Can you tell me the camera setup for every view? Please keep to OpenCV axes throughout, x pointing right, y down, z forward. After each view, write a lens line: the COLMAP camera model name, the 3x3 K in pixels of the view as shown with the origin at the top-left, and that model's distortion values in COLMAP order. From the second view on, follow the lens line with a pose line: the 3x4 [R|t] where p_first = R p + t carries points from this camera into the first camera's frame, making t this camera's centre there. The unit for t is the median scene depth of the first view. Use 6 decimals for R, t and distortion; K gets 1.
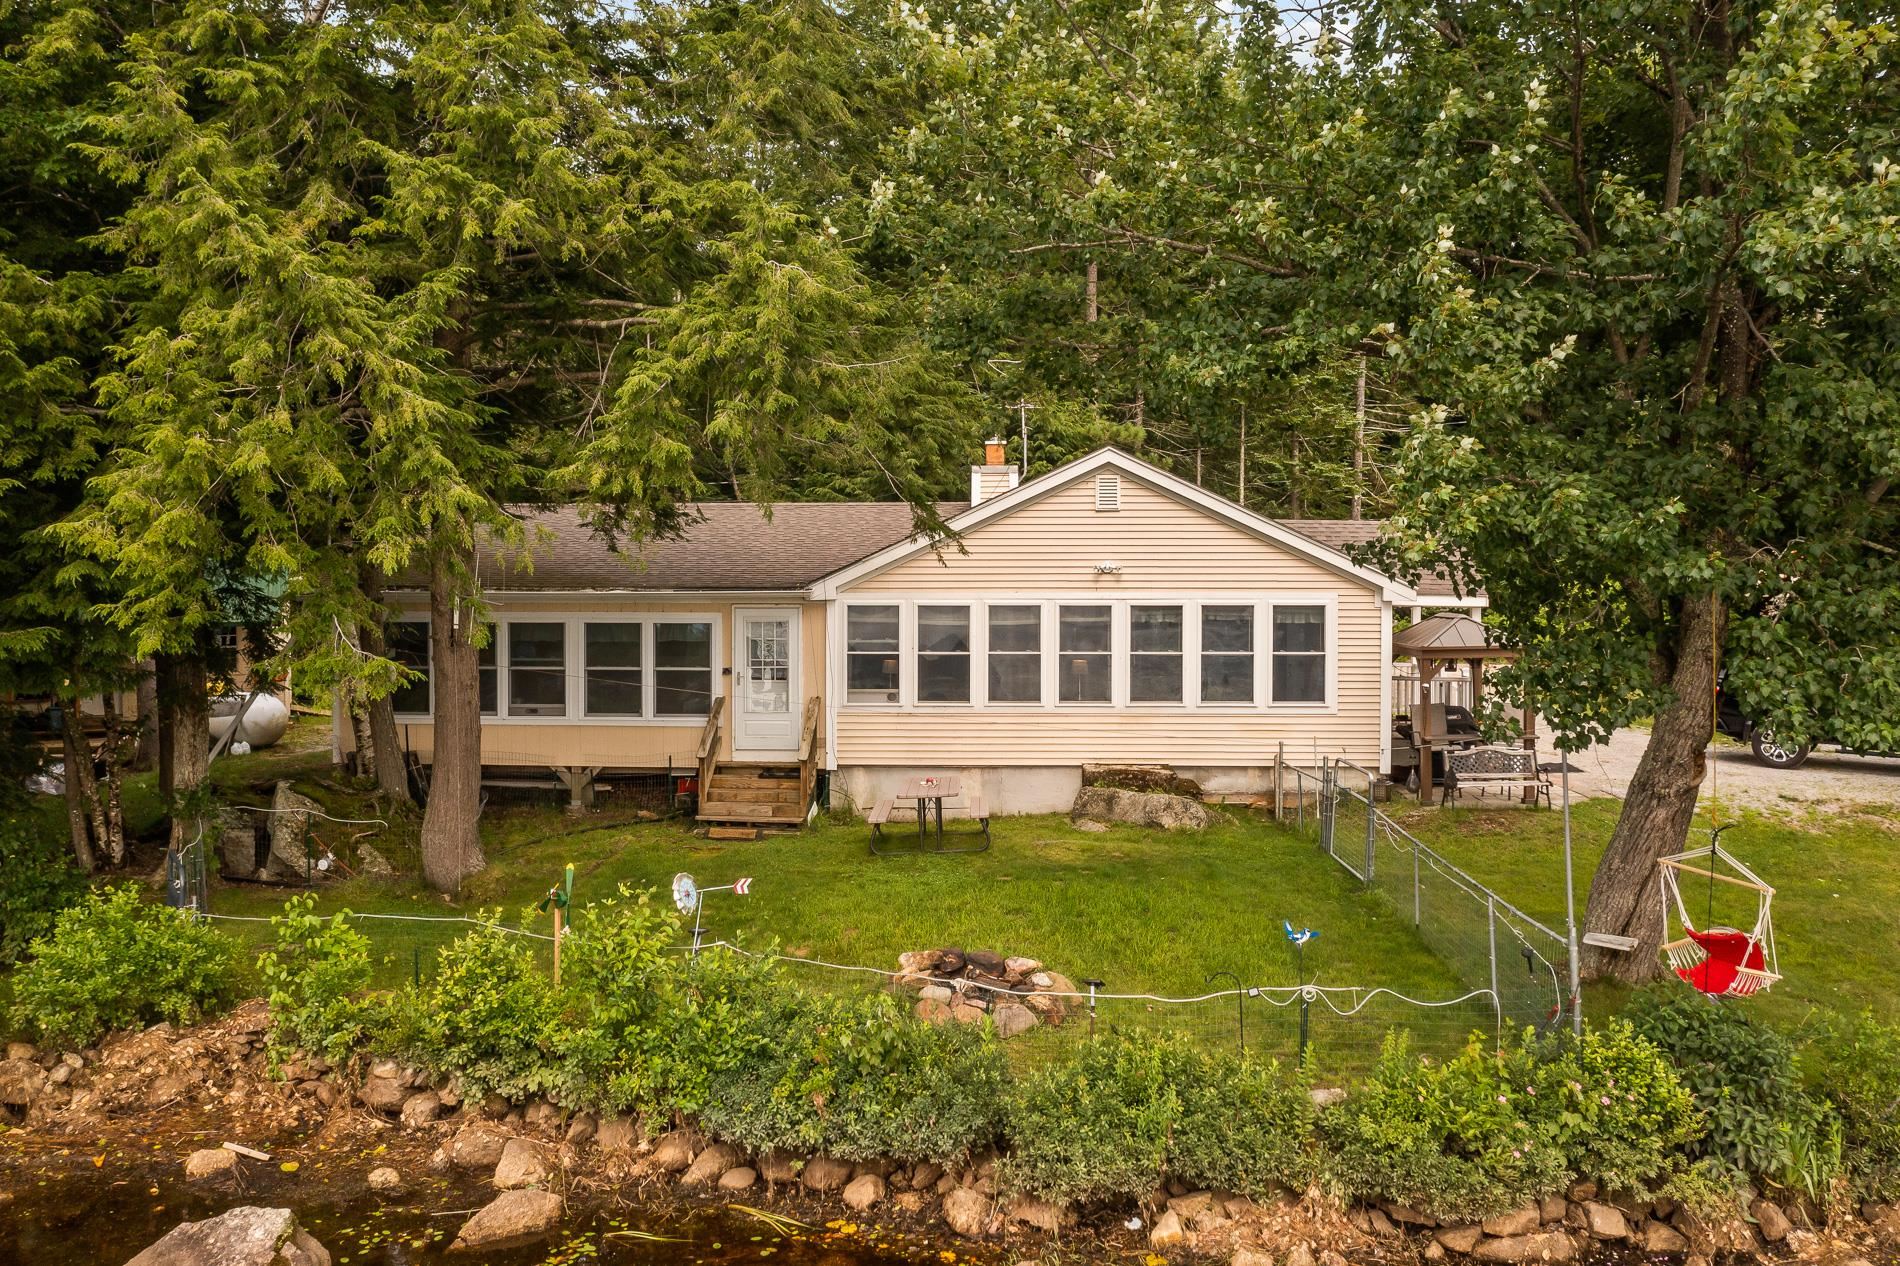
lens RADIAL K [[1530.3, 0, 950.0], [0, 1530.3, 629.2], [0, 0, 1]] dist [-0.016864, 0.000257]
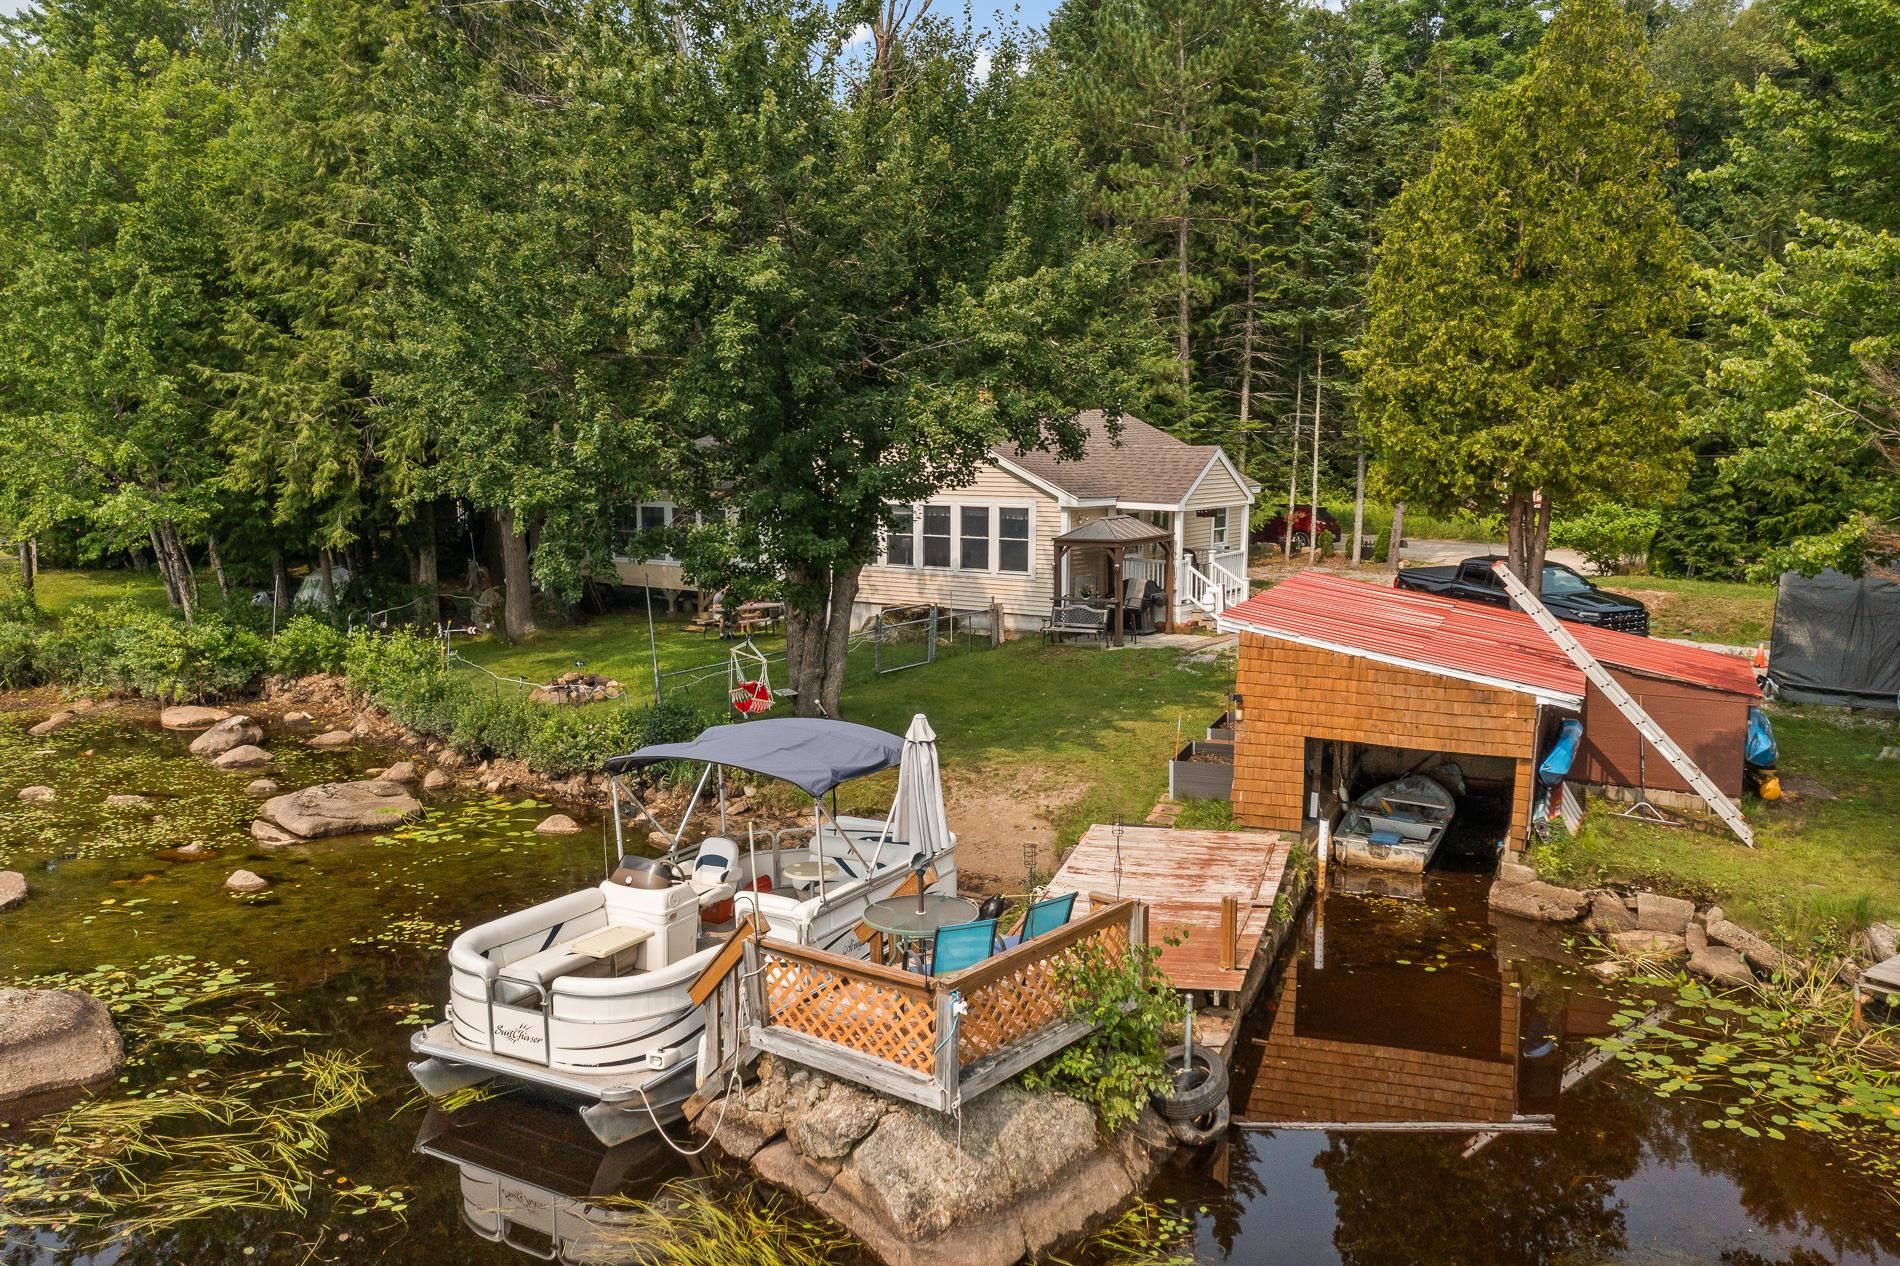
lens RADIAL K [[1530.3, 0, 950.5], [0, 1530.3, 634.3], [0, 0, 1]] dist [-0.016864, 0.000257]
pose [[0.639662, 0.075373, -0.764952, 1.355538], [-0.023726, 0.996643, 0.078362, -0.007689], [0.768290, -0.031976, 0.639302, -0.020425]]
